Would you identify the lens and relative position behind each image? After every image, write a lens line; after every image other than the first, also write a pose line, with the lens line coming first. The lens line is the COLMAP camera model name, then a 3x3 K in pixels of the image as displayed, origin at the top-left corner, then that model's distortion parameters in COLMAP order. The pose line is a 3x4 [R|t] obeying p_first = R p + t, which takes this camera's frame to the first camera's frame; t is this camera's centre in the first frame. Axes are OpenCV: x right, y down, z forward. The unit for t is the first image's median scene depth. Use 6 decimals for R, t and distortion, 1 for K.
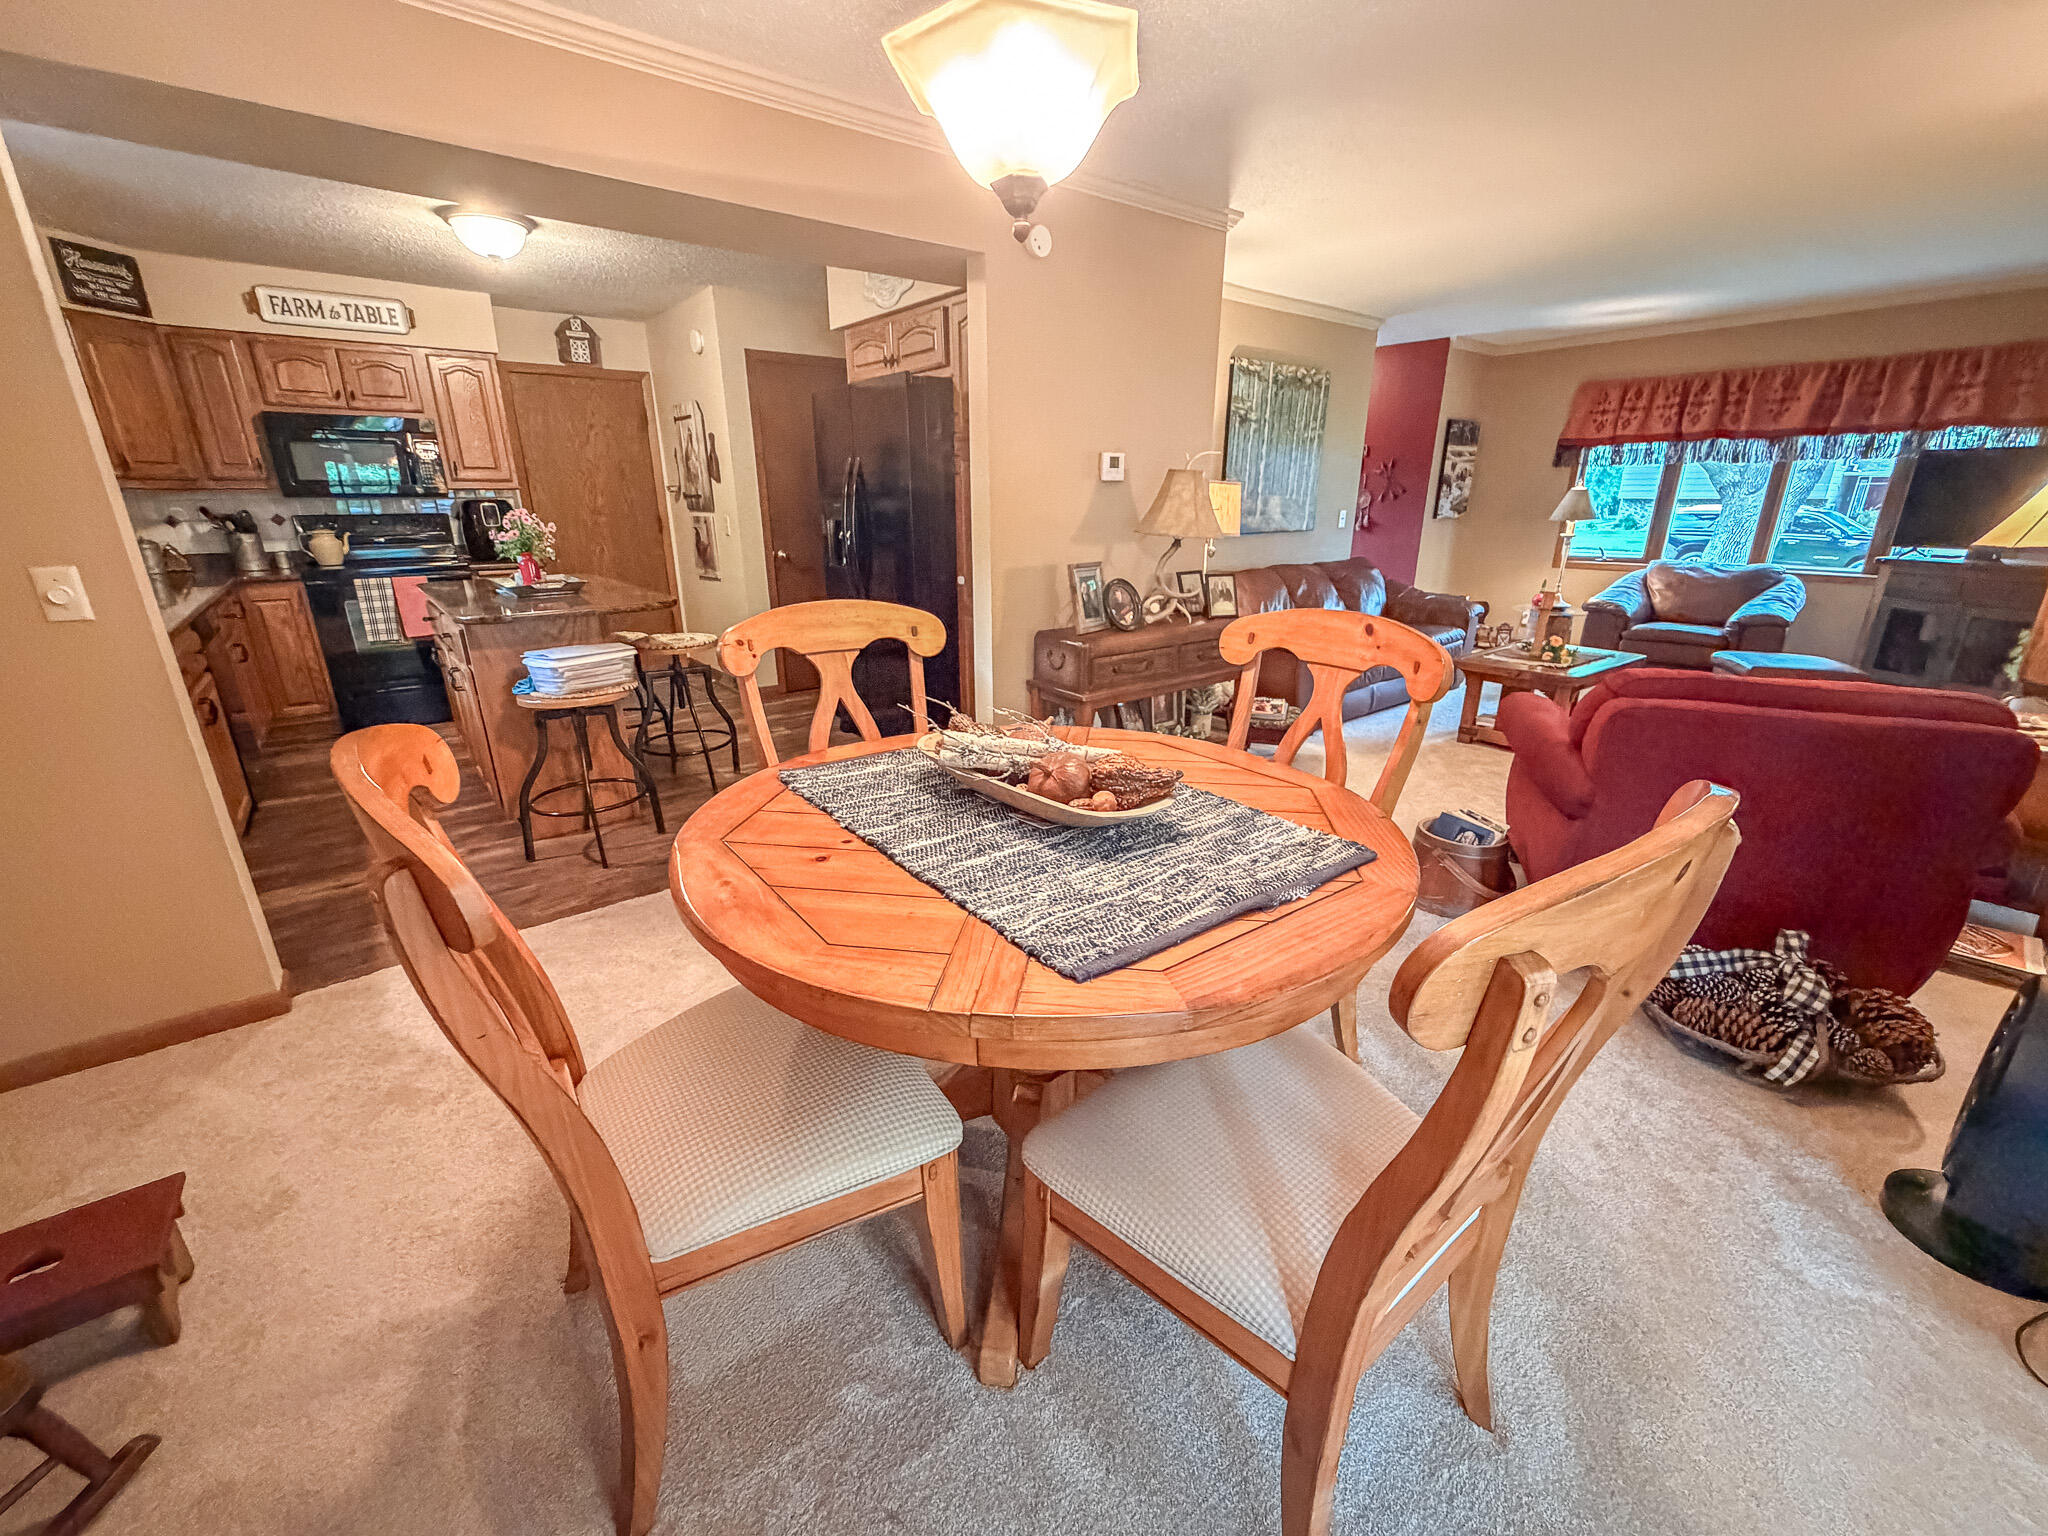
lens RADIAL K [[818.0, 0, 1016.3], [0, 818.0, 766.3], [0, 0, 1]] dist [0.000070, -0.000004]
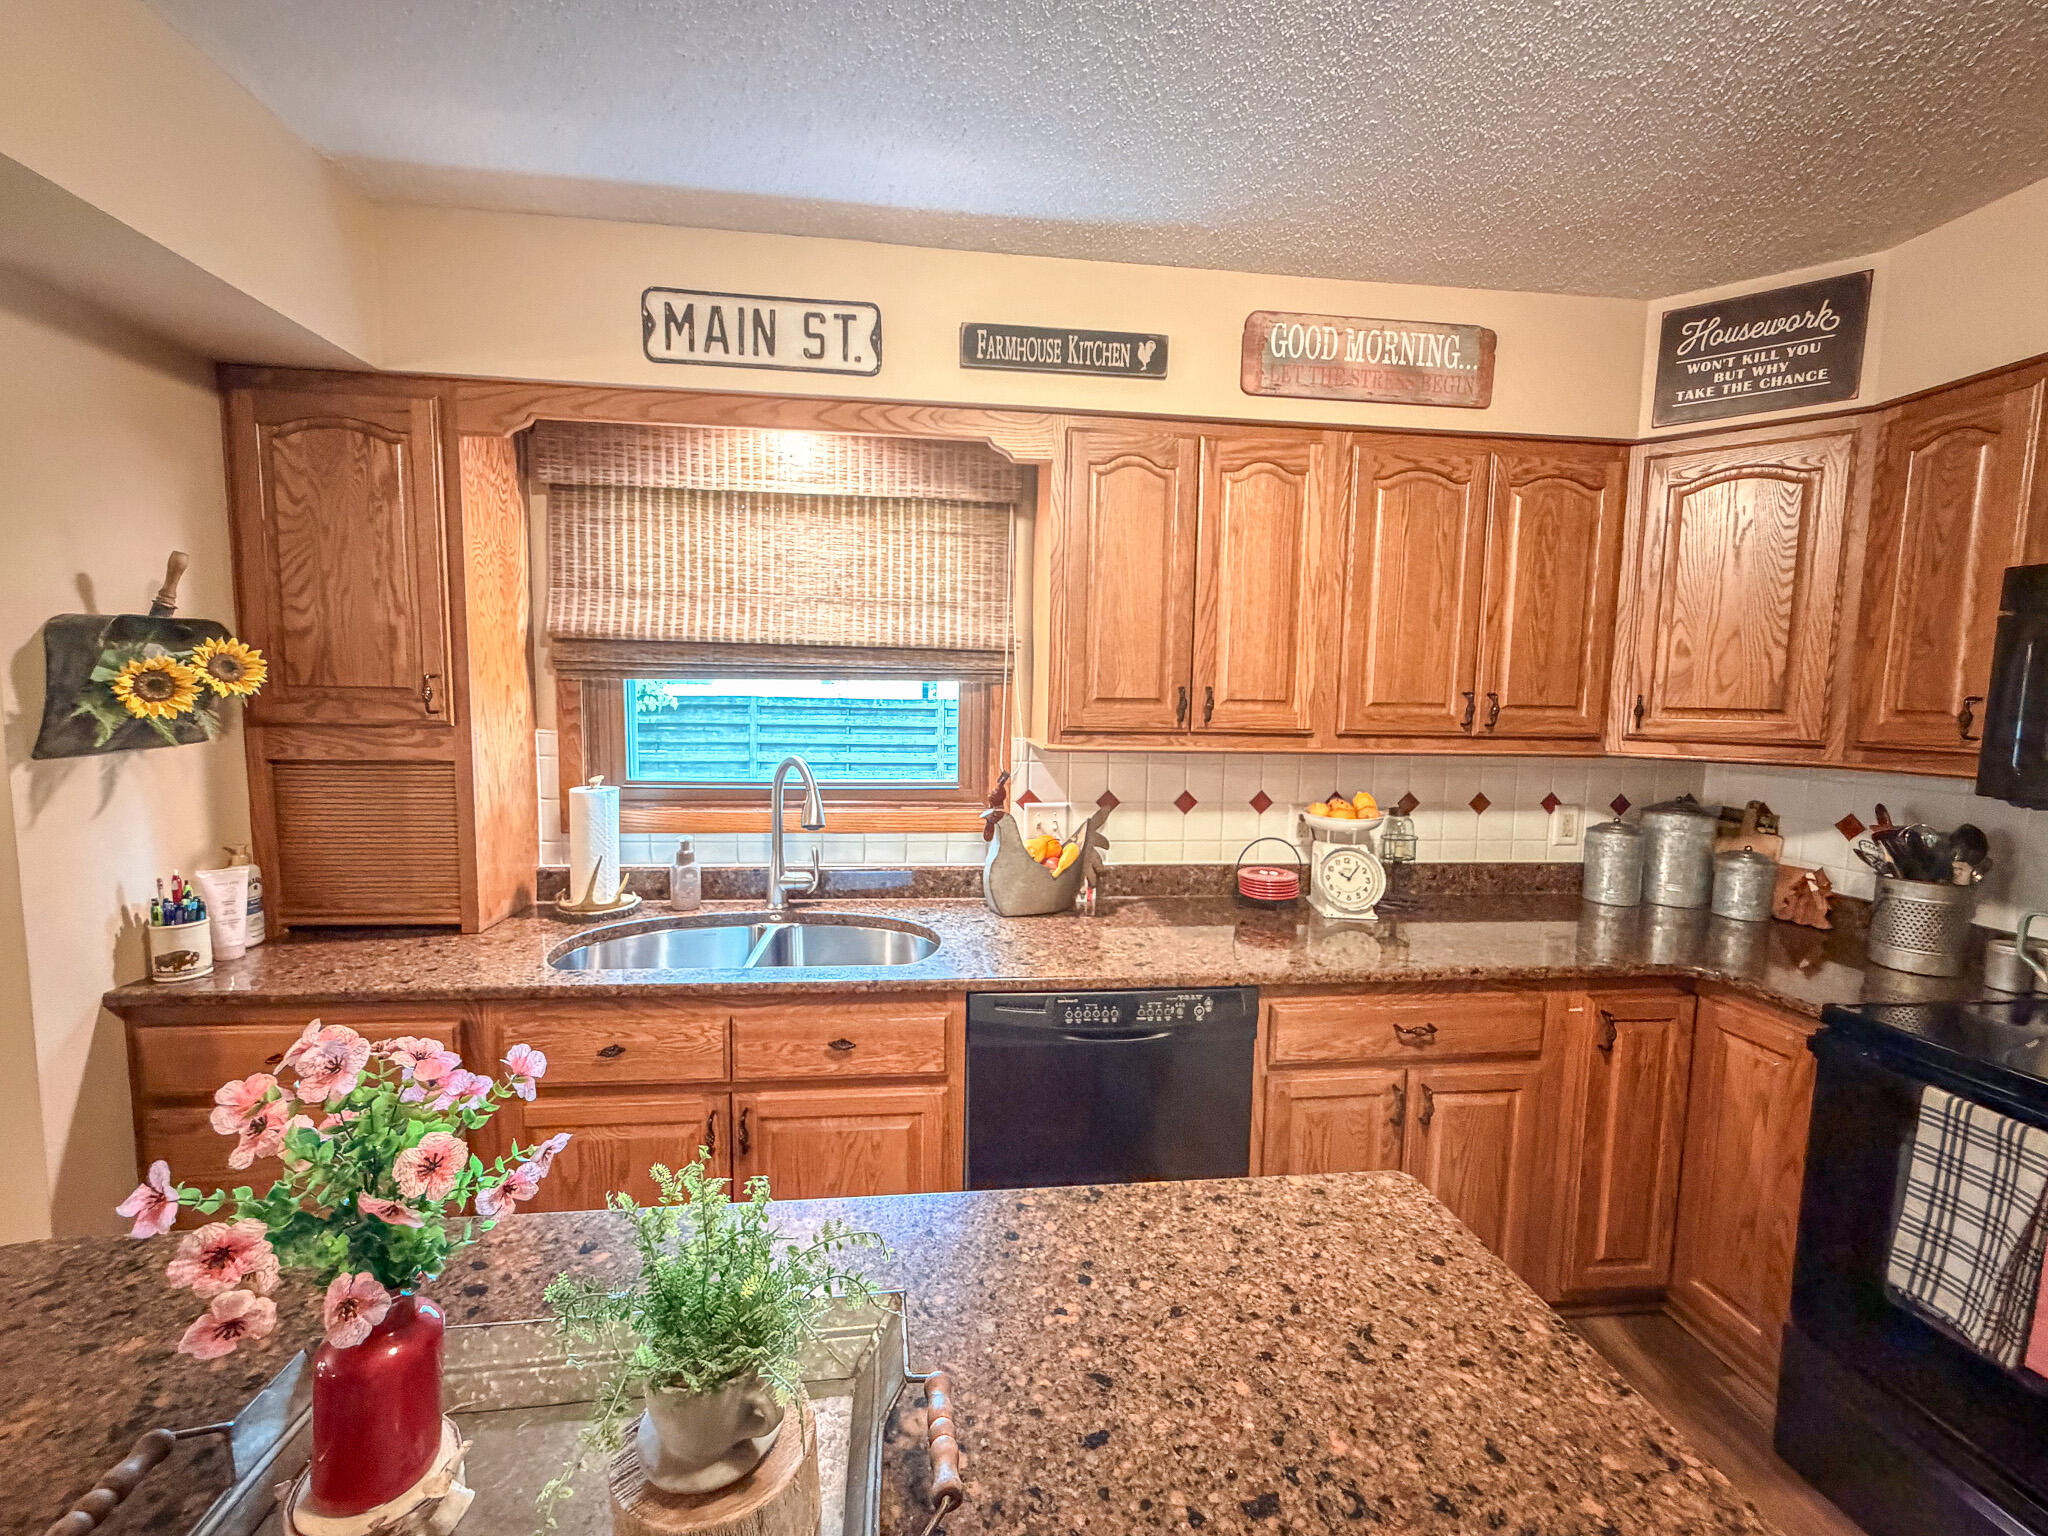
lens RADIAL K [[818.0, 0, 1018.0], [0, 818.0, 768.9], [0, 0, 1]] dist [0.000070, -0.000004]
pose [[-0.531296, 0.068469, -0.844415, -0.378345], [-0.285752, 0.923836, 0.254701, -0.302233], [0.797540, 0.376615, -0.471265, 0.800924]]
